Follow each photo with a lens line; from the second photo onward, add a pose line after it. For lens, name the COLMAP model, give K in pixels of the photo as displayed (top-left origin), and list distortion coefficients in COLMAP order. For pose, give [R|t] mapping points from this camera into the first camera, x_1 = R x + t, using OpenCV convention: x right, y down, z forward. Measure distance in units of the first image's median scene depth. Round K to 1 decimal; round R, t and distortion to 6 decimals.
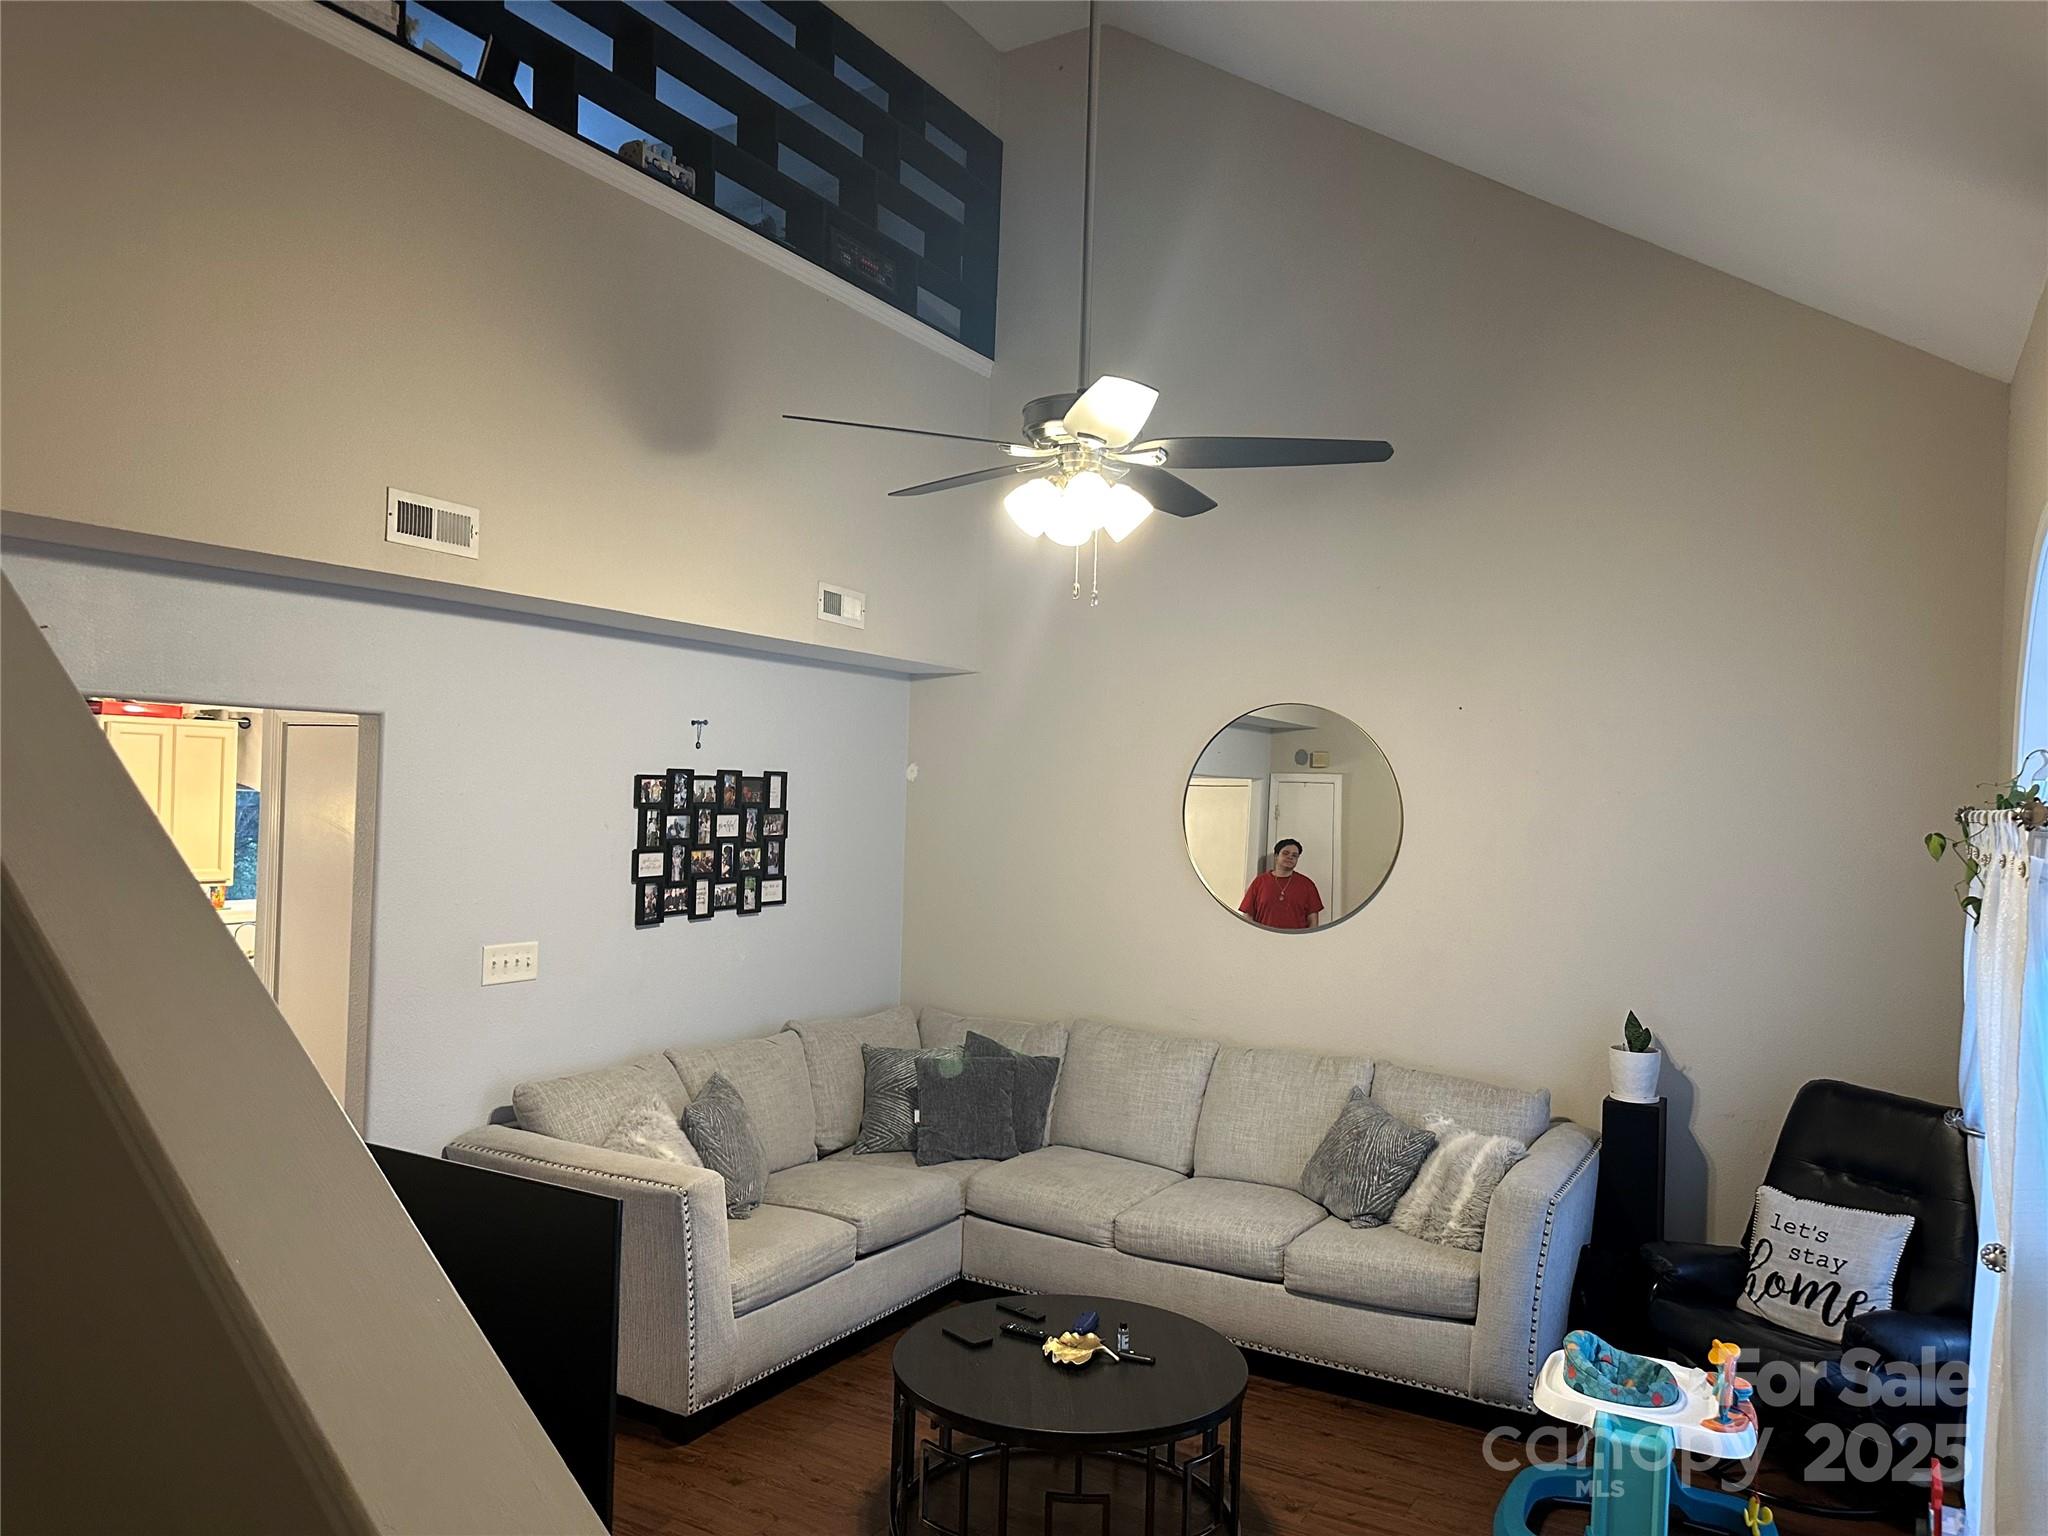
lens RADIAL K [[1446.9, 0, 1024.0], [0, 1446.9, 768.0], [0, 0, 1]] dist [0.089650, -0.141404]
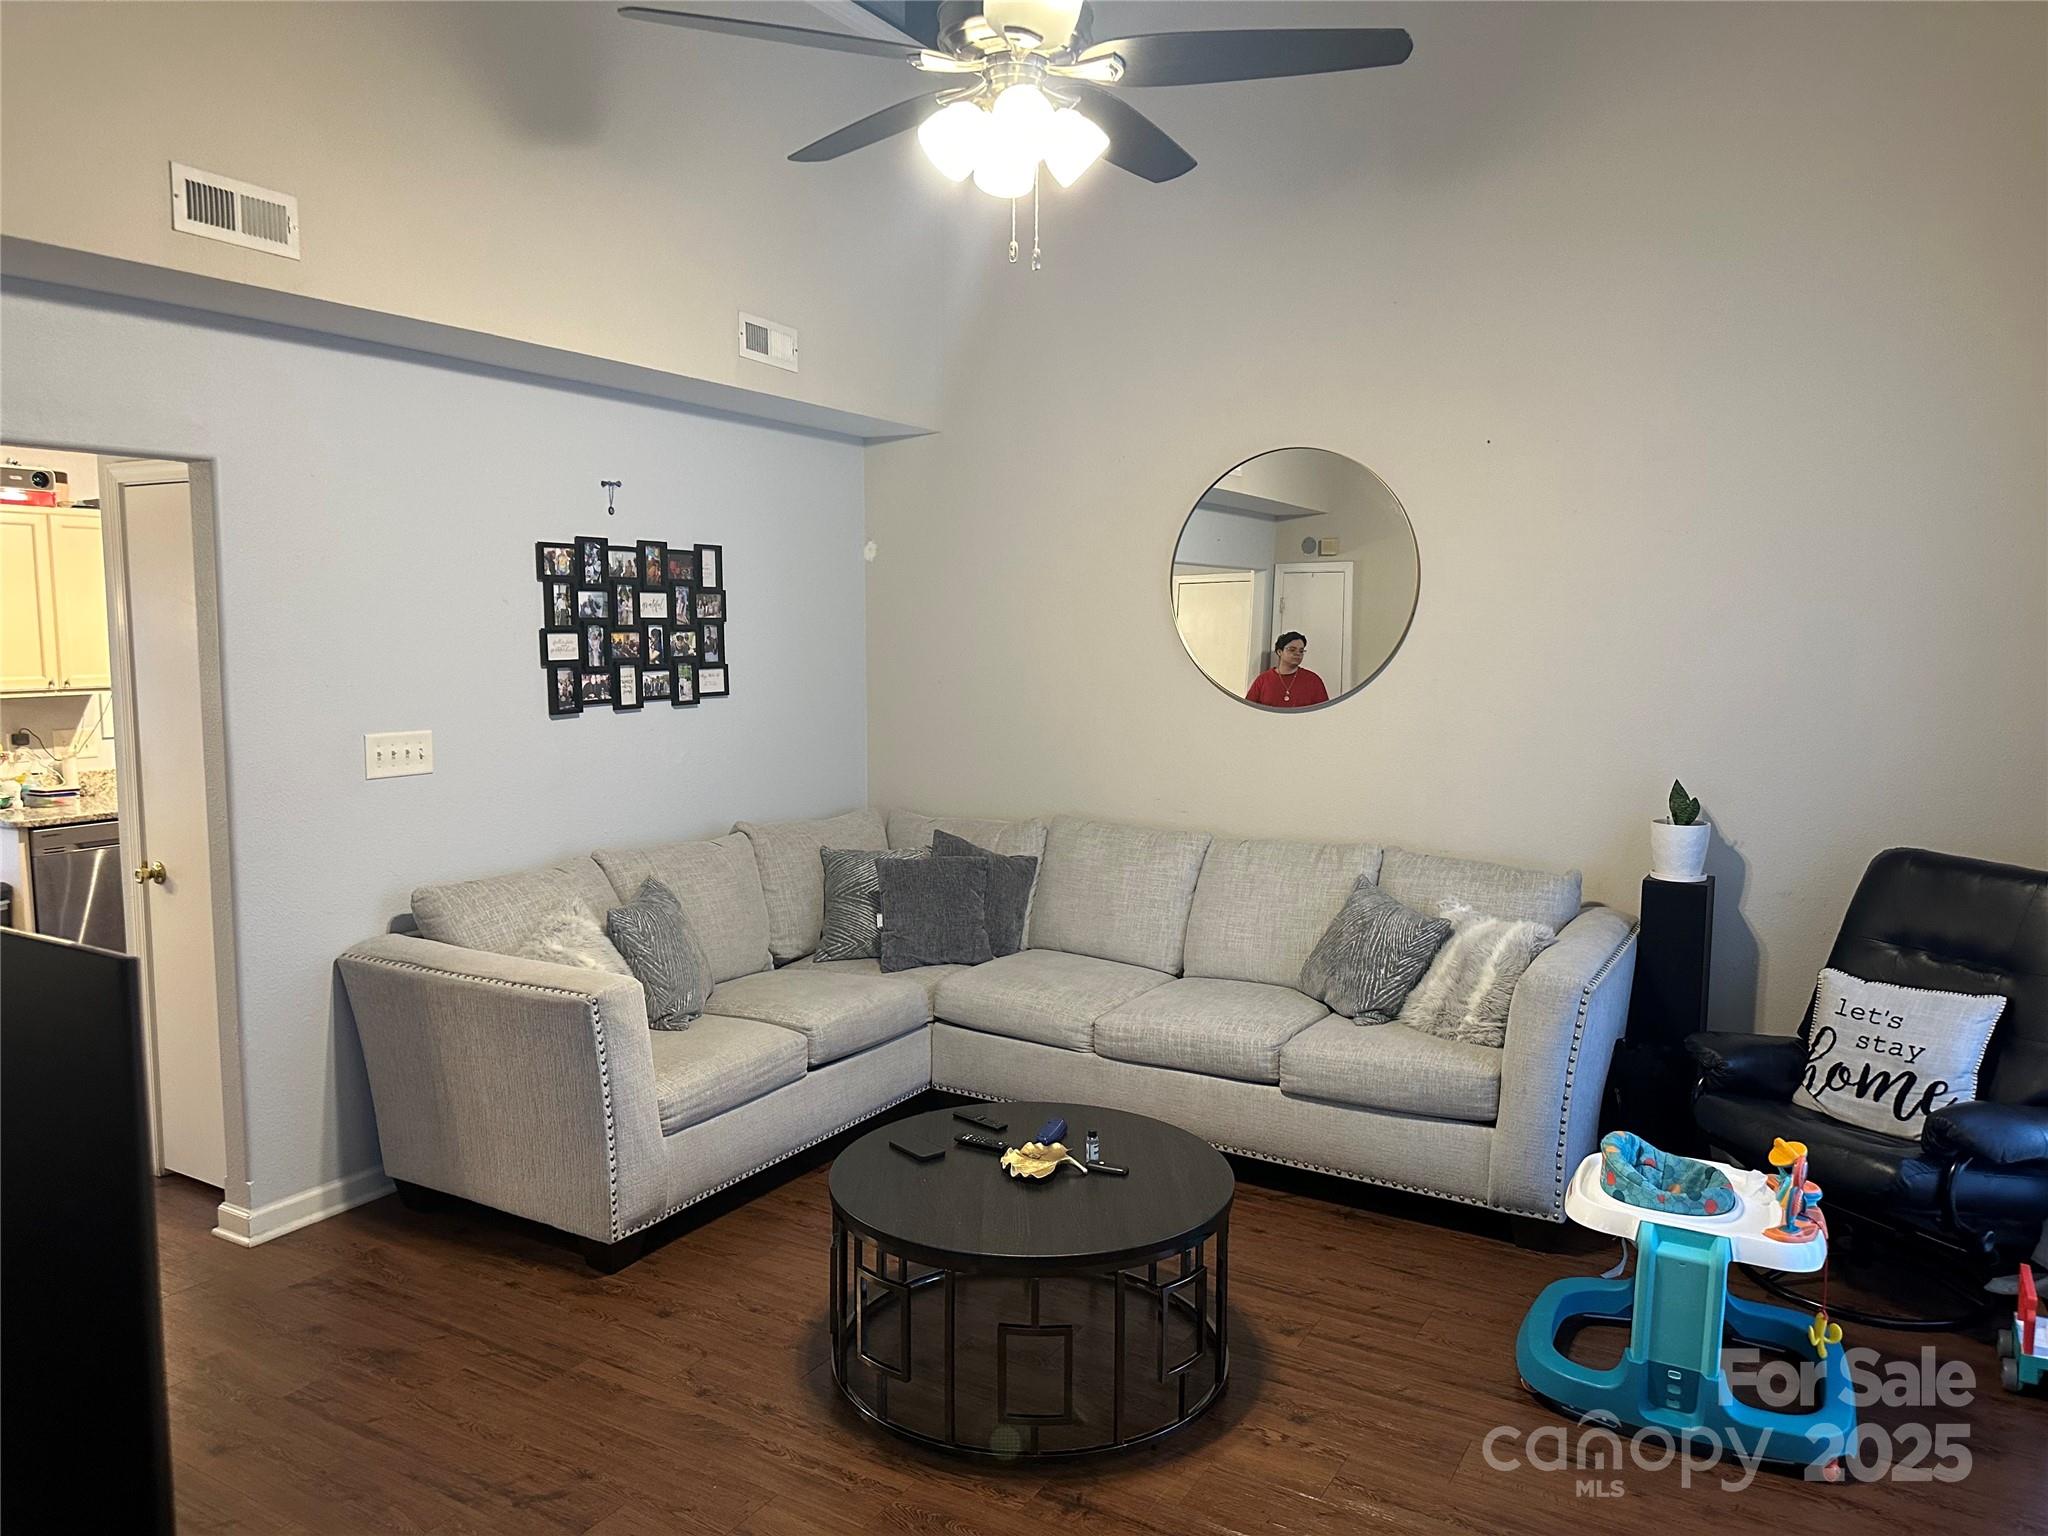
lens RADIAL K [[1430.4, 0, 1025.3], [0, 1430.4, 780.8], [0, 0, 1]] dist [0.139864, -0.229220]
pose [[0.999663, -0.023680, -0.010619, 0.035347], [0.024789, 0.992396, 0.120566, 0.055435], [0.007683, -0.120789, 0.992649, 0.139914]]
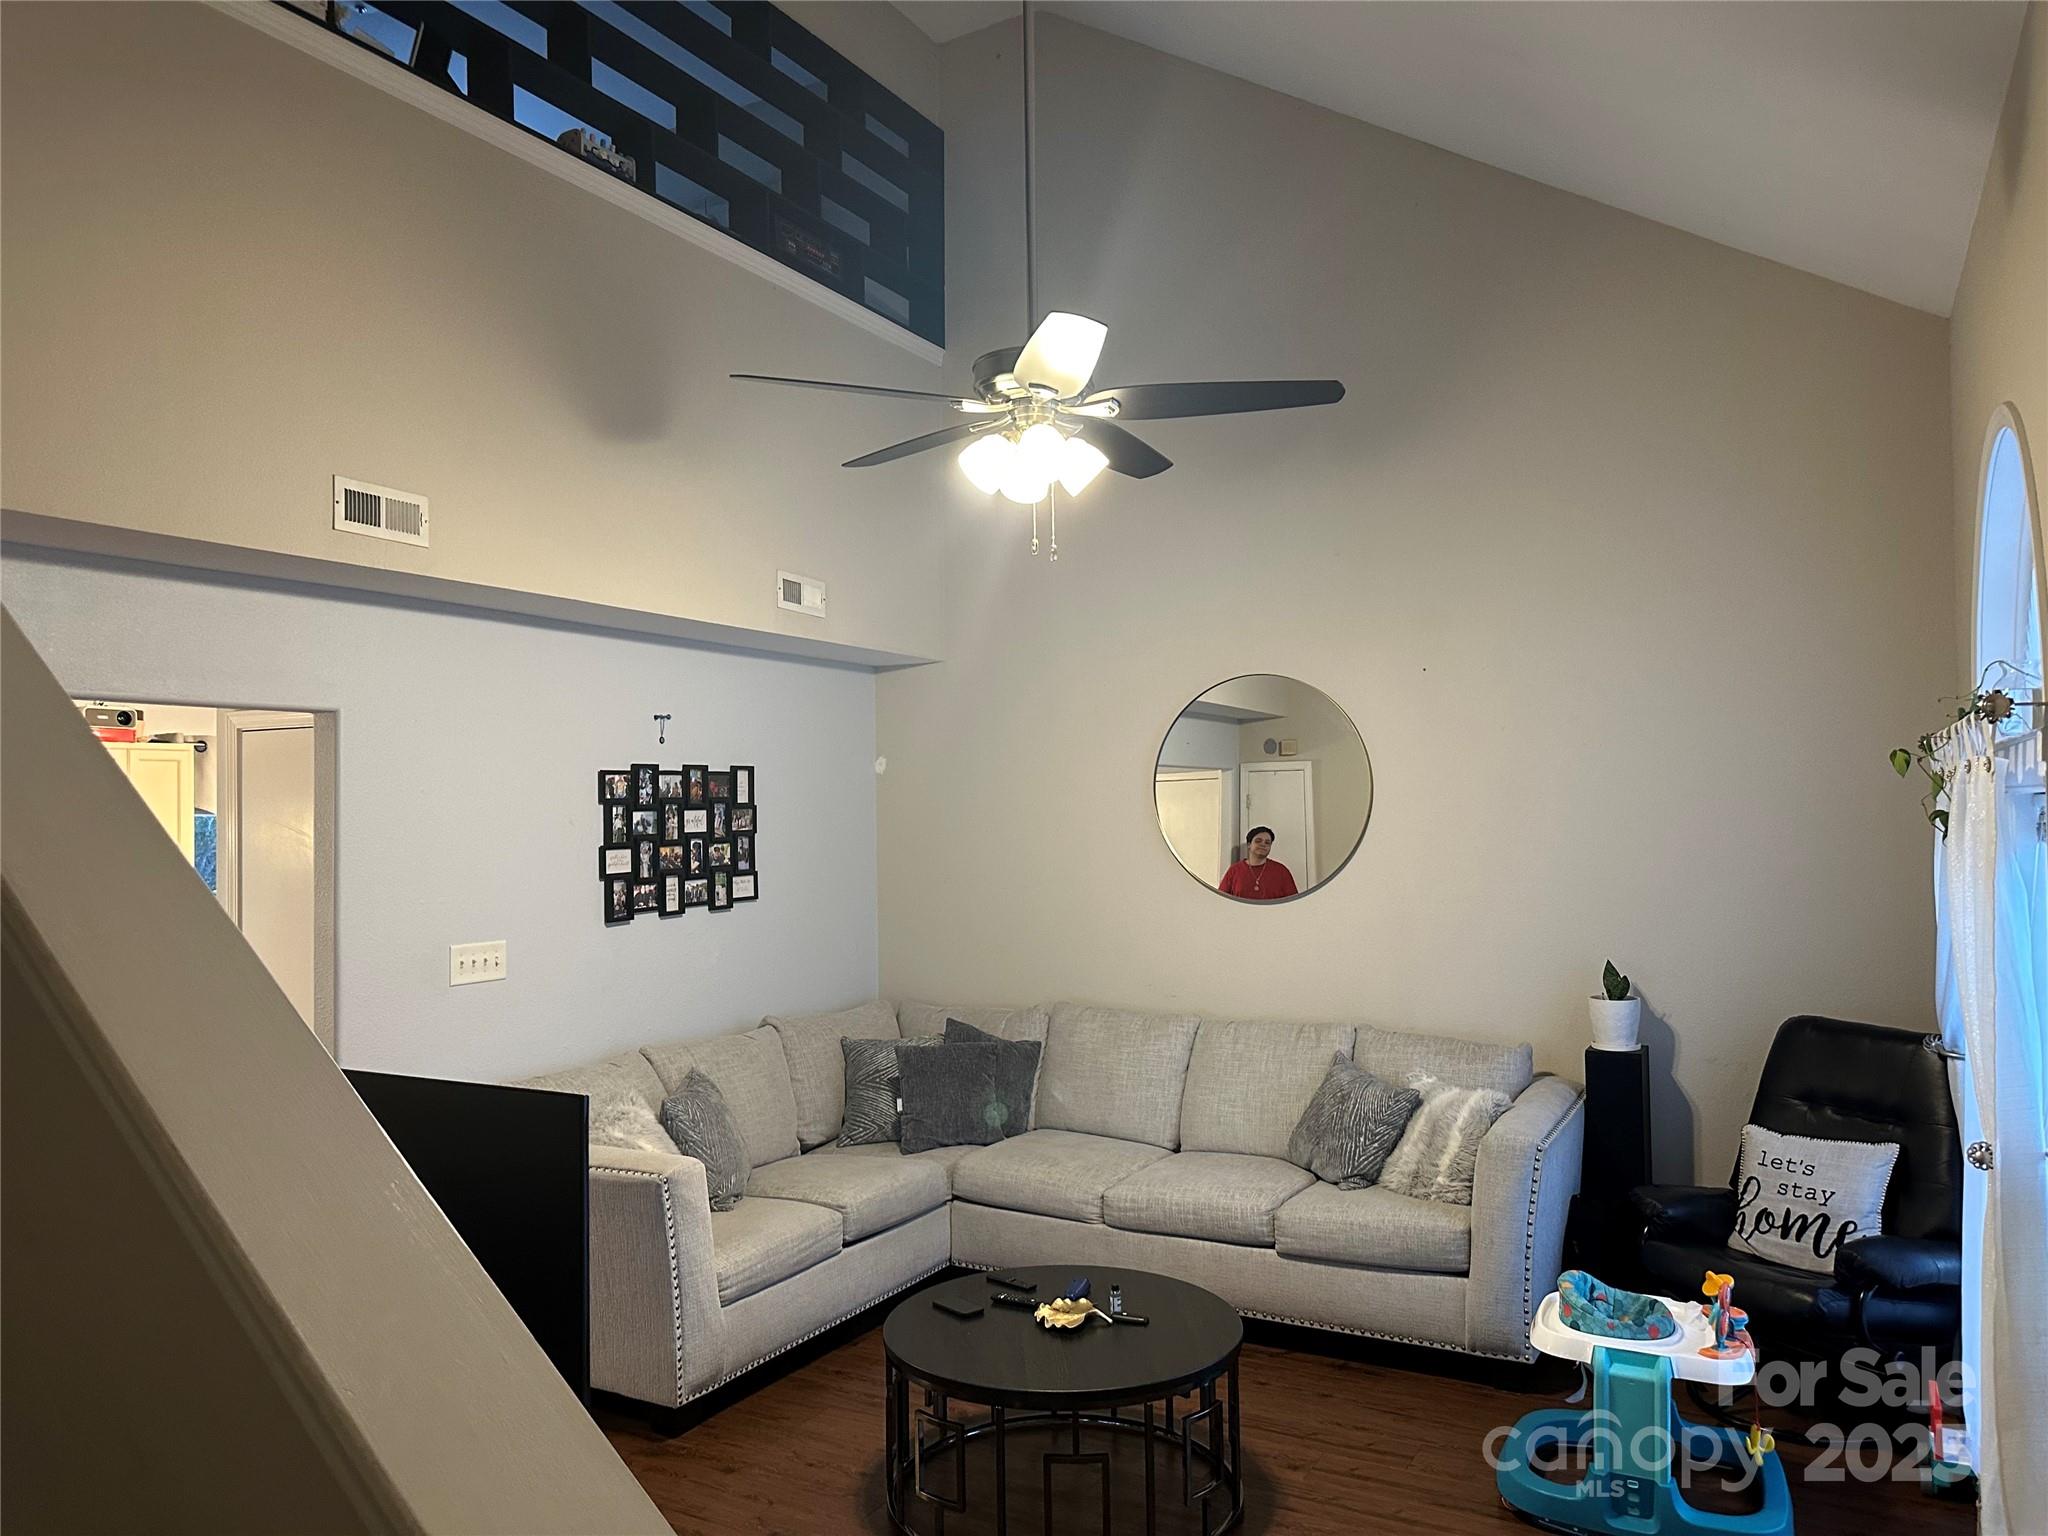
lens RADIAL K [[1444.0, 0, 1023.6], [0, 1444.0, 773.1], [0, 0, 1]] dist [0.106707, -0.184398]
pose [[0.998845, -0.043874, 0.019574, 0.001700], [0.044152, 0.998927, -0.013972, 0.037474], [-0.018940, 0.014820, 0.999711, 0.007240]]
